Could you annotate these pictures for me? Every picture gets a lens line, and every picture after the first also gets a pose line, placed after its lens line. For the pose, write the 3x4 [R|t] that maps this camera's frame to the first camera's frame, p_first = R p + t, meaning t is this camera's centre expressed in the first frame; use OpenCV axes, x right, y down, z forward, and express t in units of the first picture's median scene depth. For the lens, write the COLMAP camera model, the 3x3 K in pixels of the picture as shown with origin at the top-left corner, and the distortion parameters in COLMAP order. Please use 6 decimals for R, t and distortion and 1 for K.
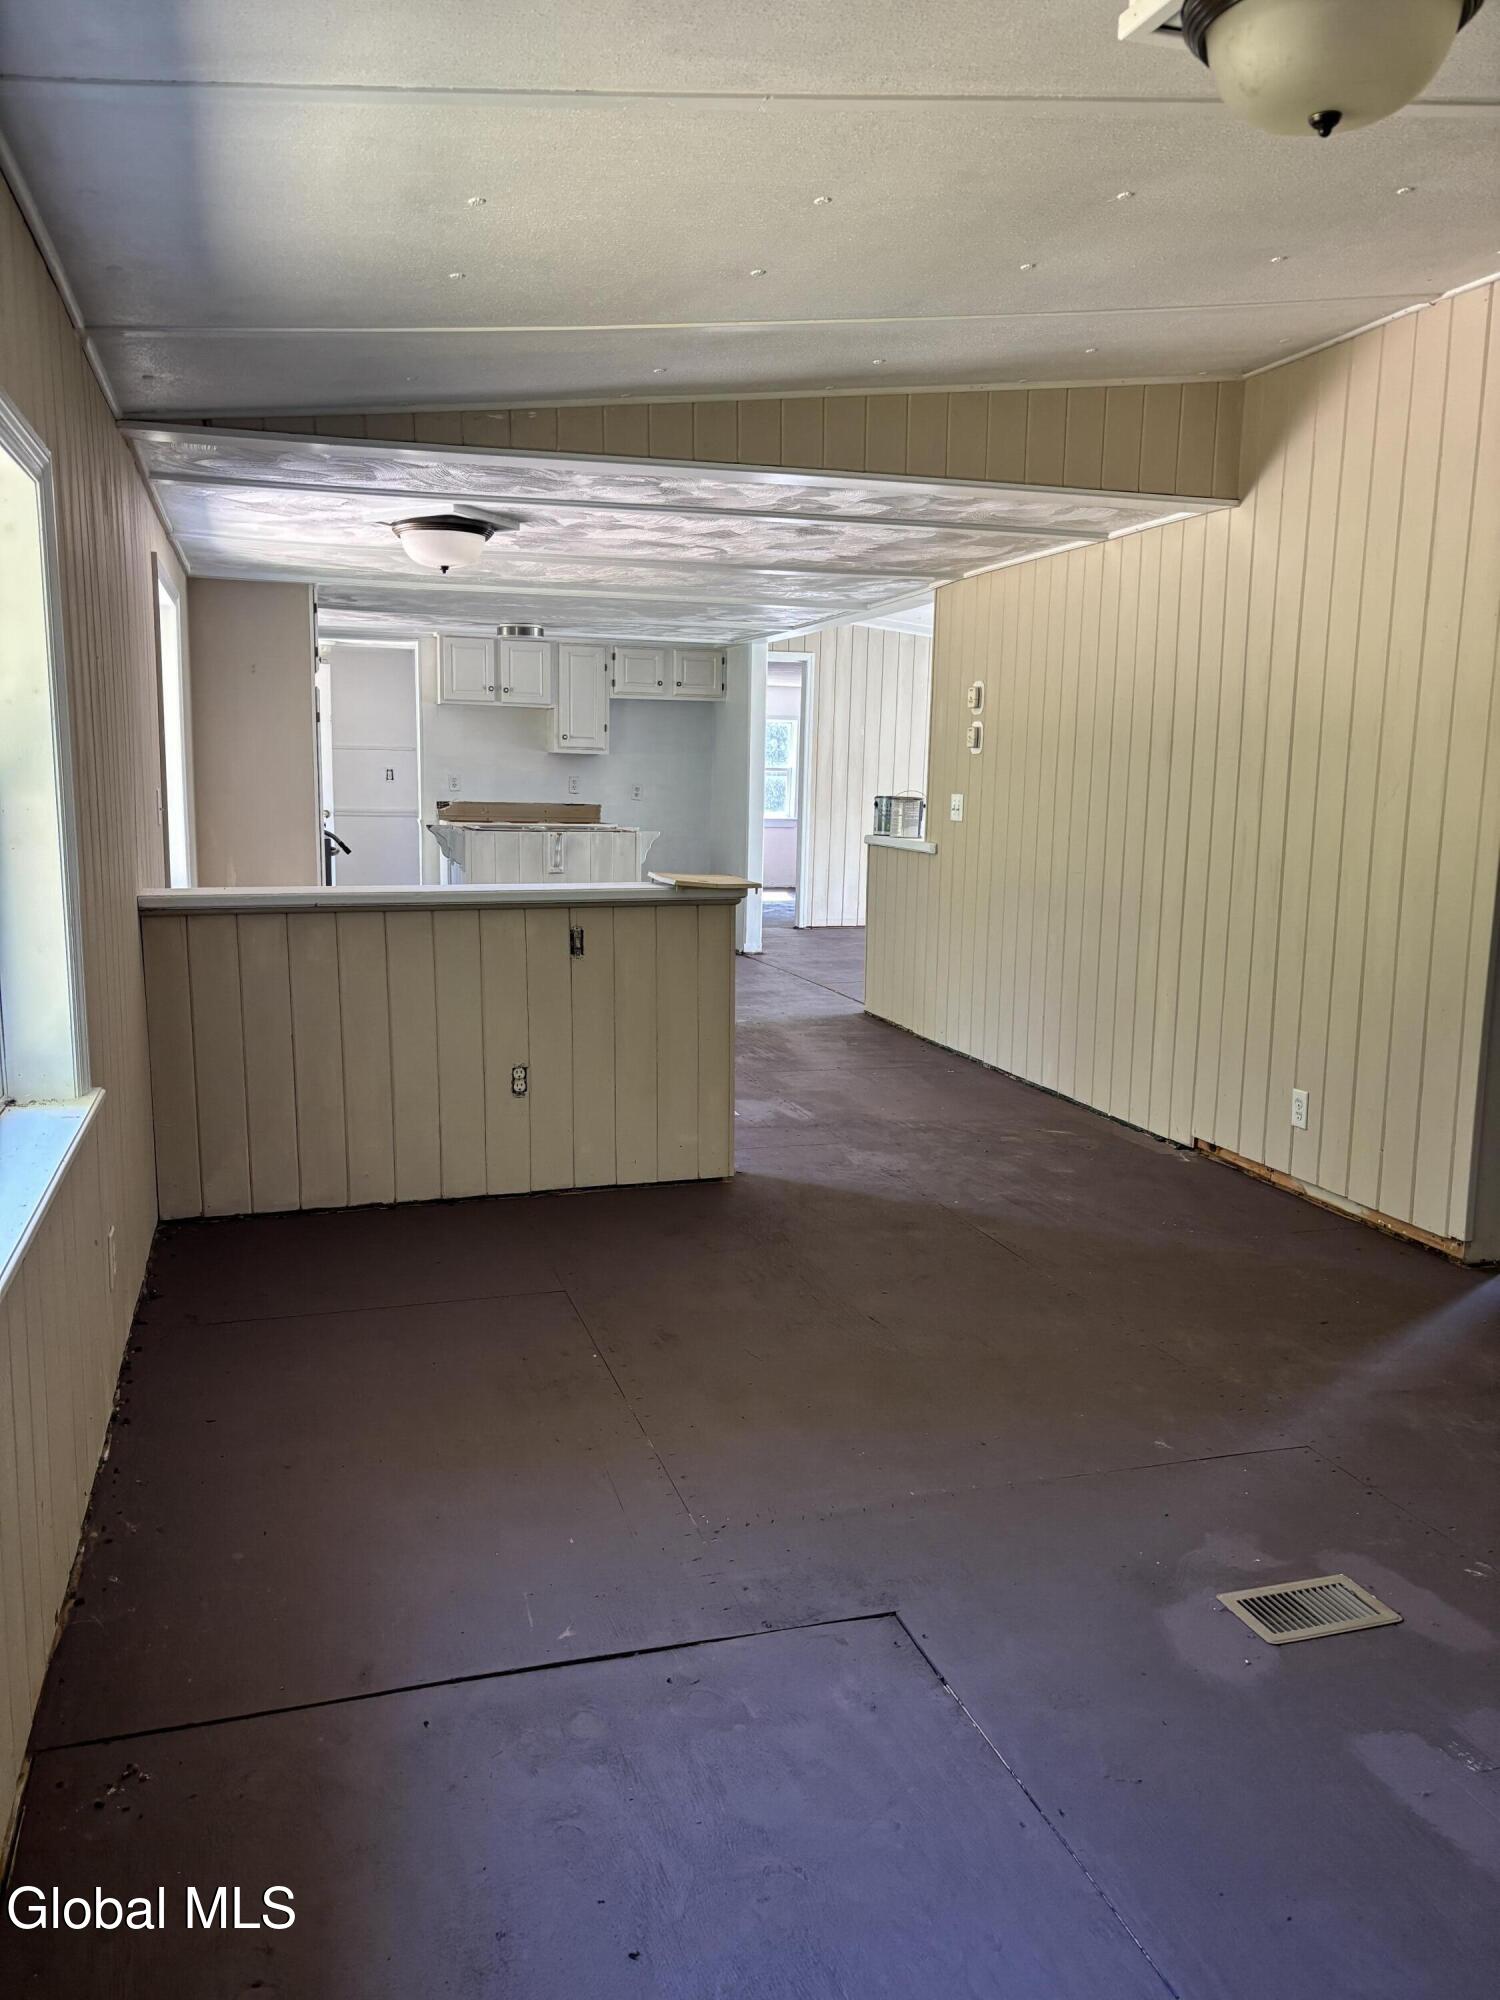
lens RADIAL K [[1496.2, 0, 750.0], [0, 1496.2, 1000.0], [0, 0, 1]] dist [0.053875, -0.062684]
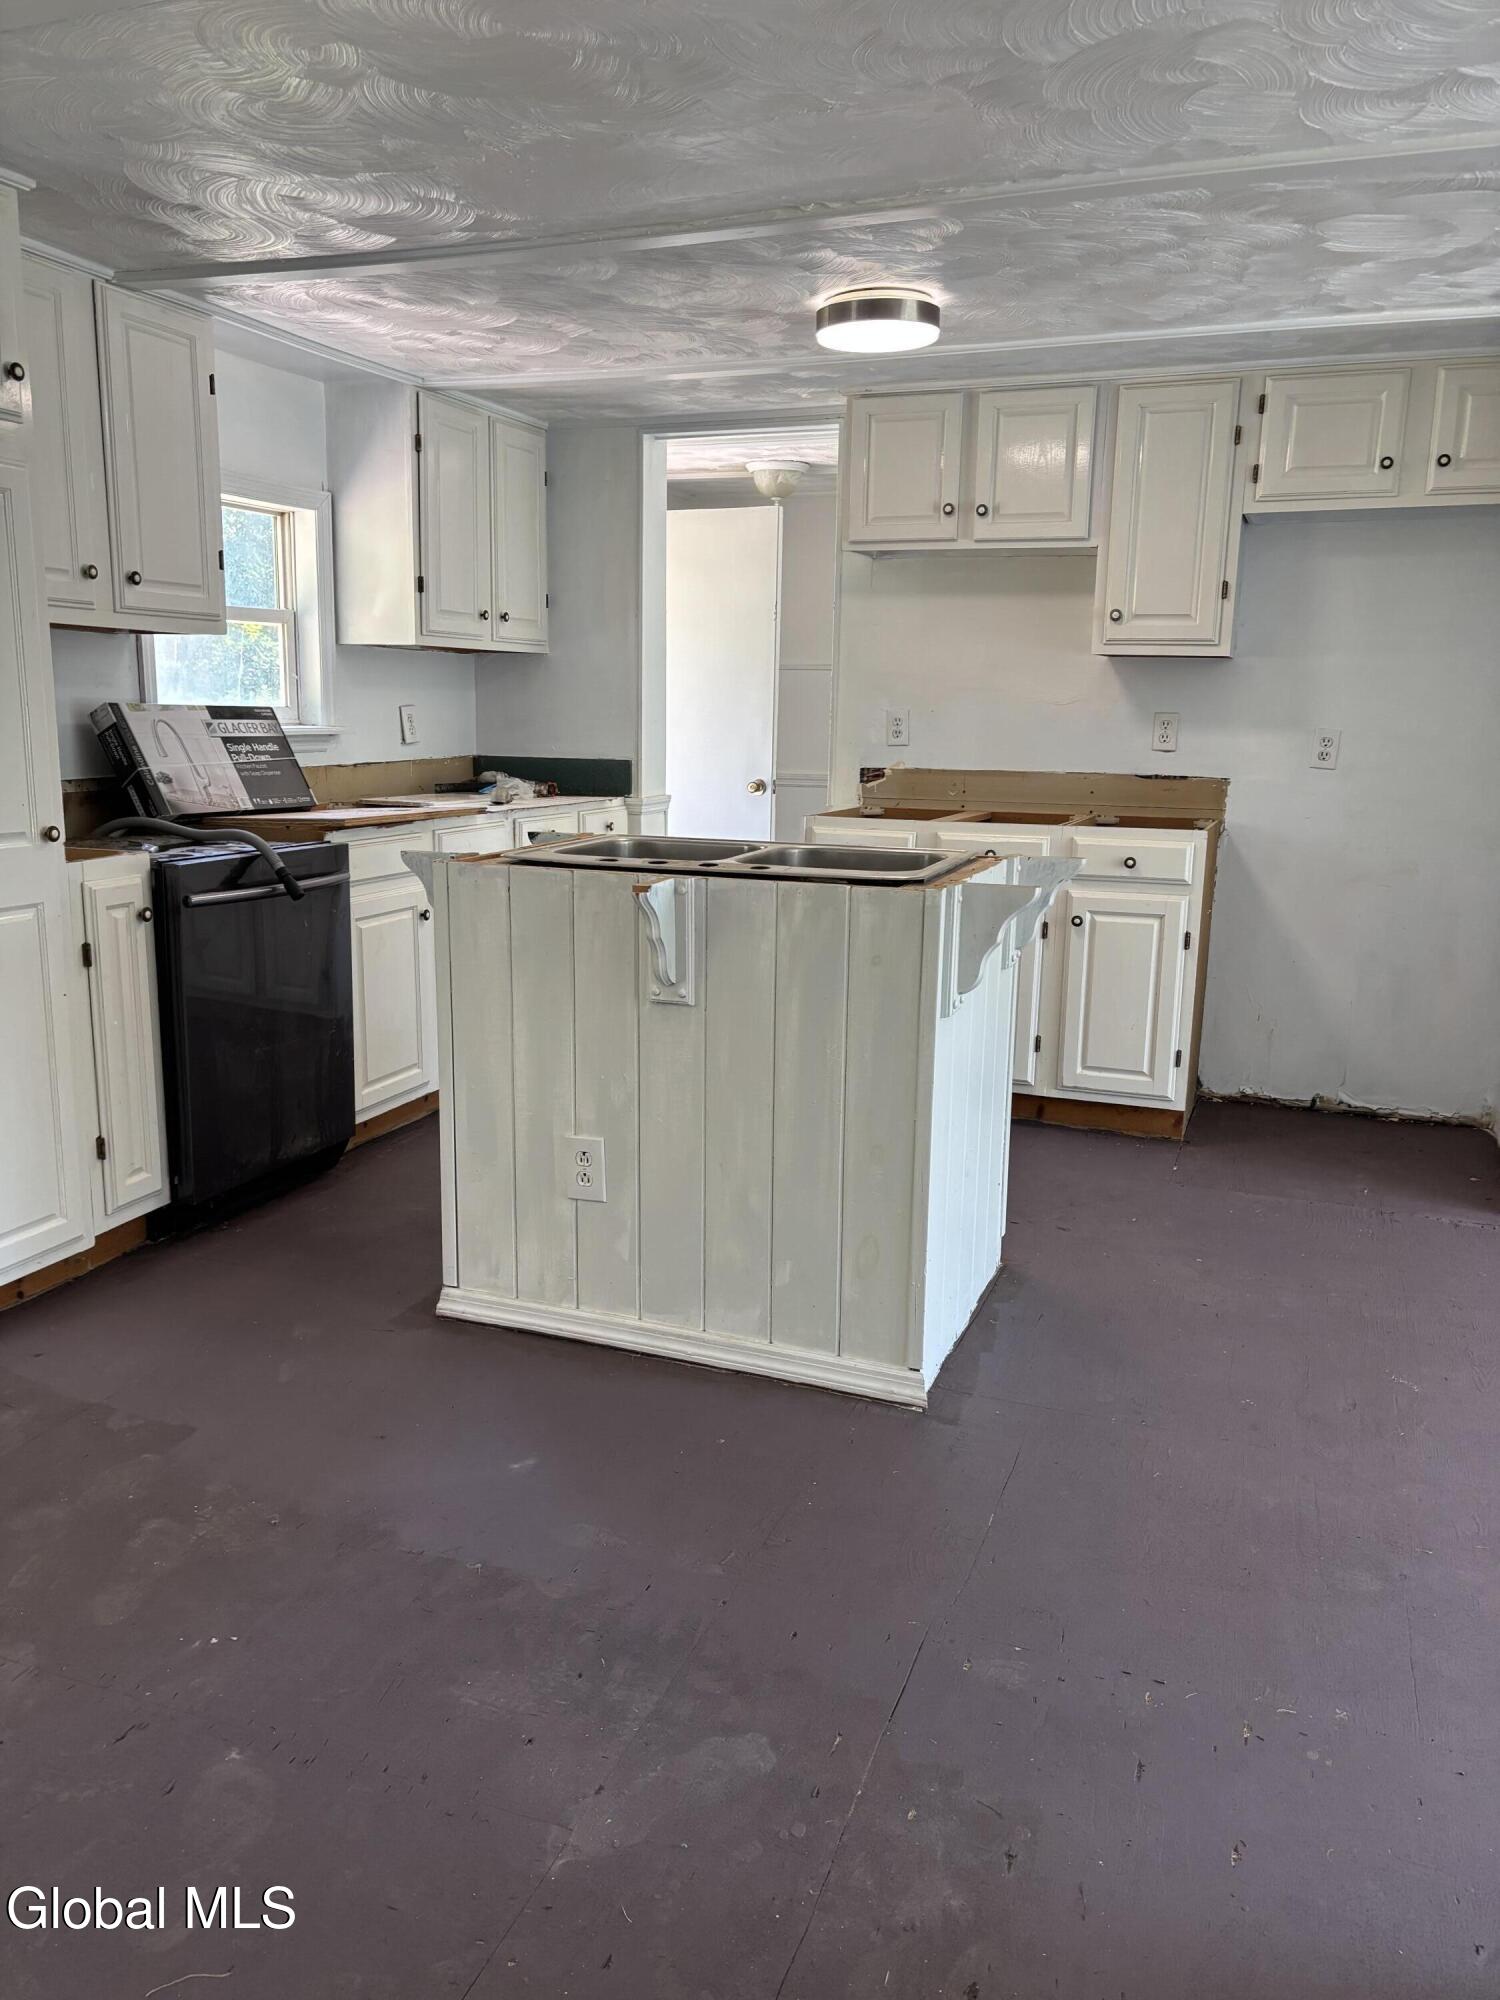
lens RADIAL K [[1496.2, 0, 750.0], [0, 1496.2, 1000.0], [0, 0, 1]] dist [0.053875, -0.062684]
pose [[0.788204, 0.108547, -0.605765, 0.060638], [-0.090601, 0.994064, 0.060239, -0.084137], [0.608708, 0.007402, 0.793360, 0.599641]]
